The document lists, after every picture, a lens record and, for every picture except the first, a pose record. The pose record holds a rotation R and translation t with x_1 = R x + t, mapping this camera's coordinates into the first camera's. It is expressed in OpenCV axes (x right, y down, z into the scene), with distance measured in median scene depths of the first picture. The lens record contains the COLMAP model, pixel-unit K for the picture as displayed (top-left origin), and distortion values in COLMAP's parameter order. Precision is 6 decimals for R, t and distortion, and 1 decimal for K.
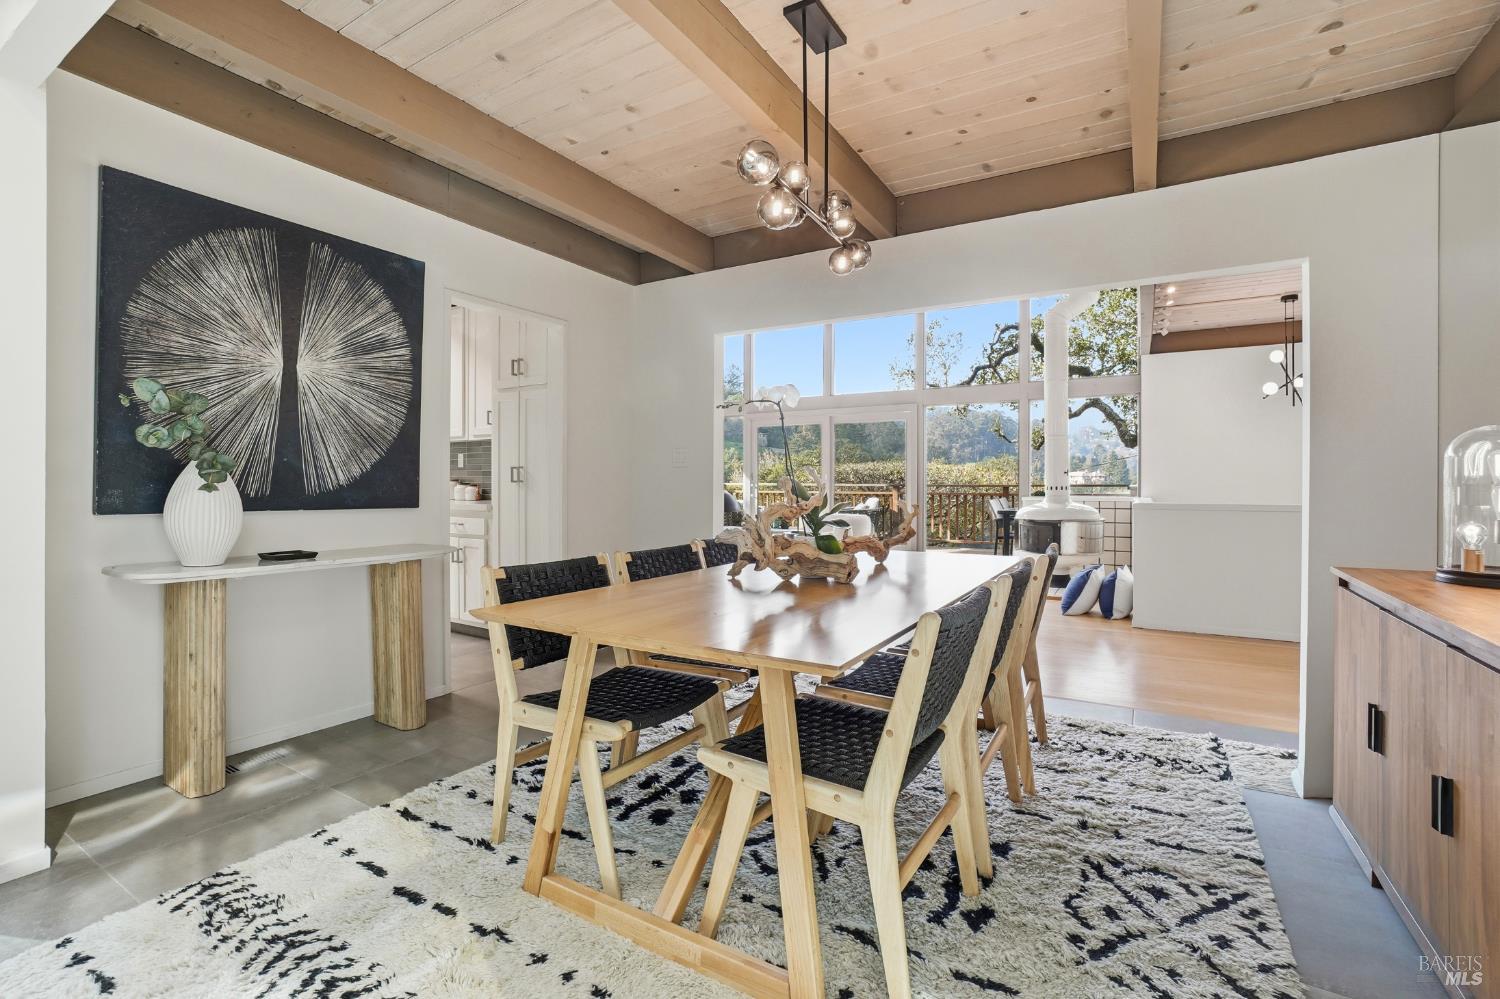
lens RADIAL K [[681.8, 0, 731.8], [0, 681.8, 503.7], [0, 0, 1]] dist [-0.065208, 0.024397]
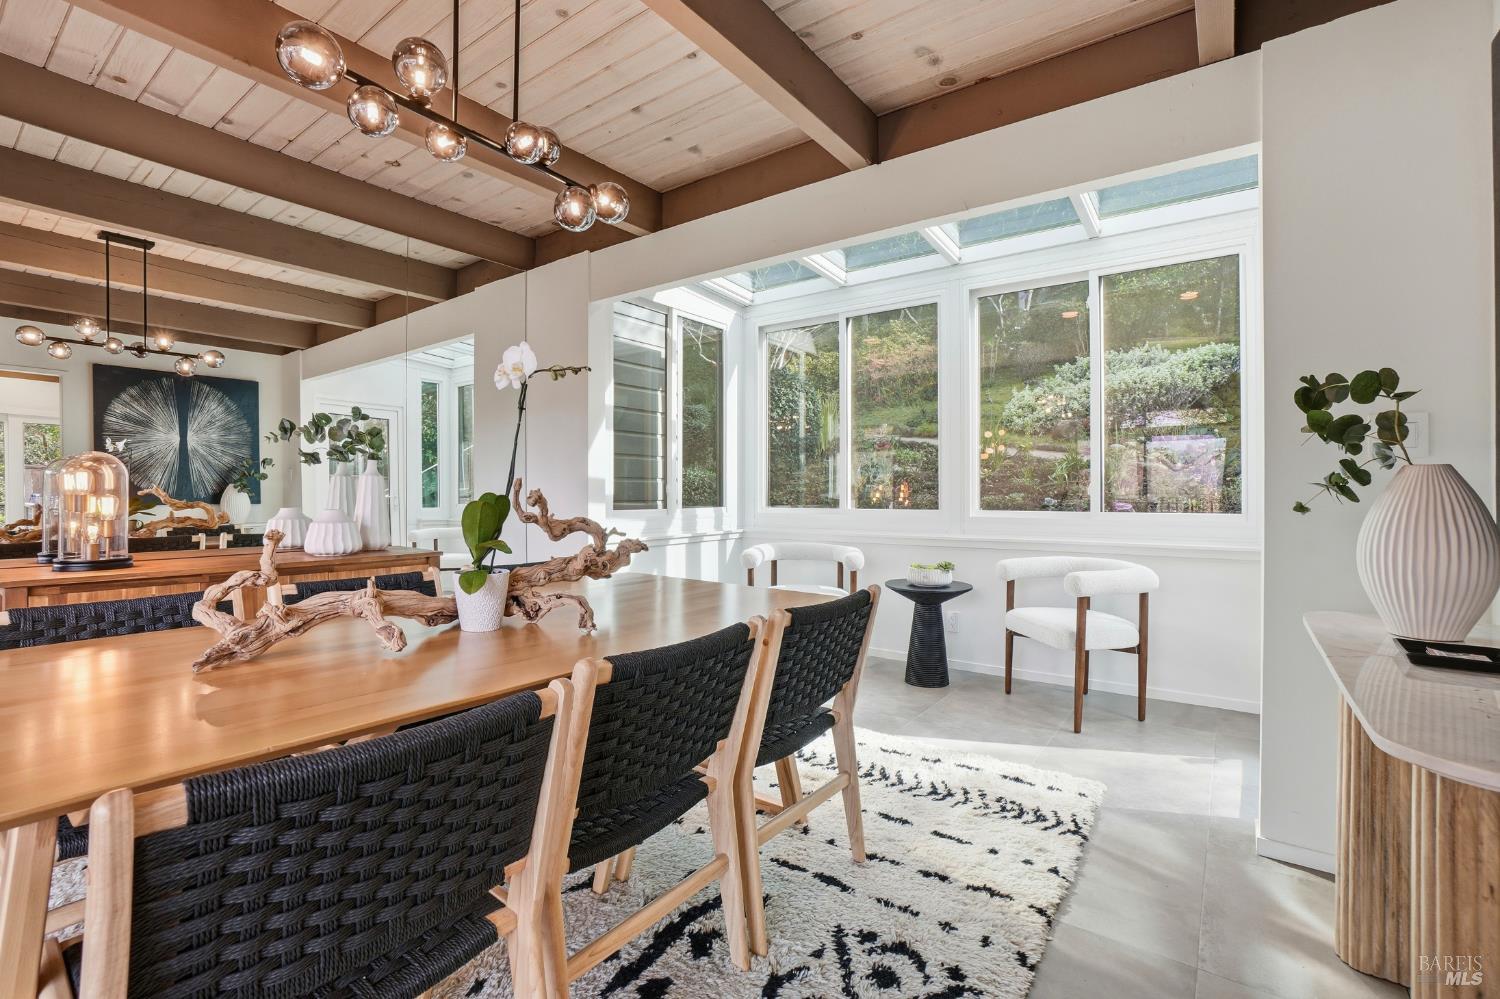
lens RADIAL K [[672.5, 0, 722.2], [0, 672.5, 494.2], [0, 0, 1]] dist [-0.063775, 0.023159]
pose [[-0.995529, -0.008426, 0.094084, -0.270535], [-0.004683, 0.999191, 0.039942, -0.084394], [-0.094345, 0.039323, -0.994763, 2.259378]]
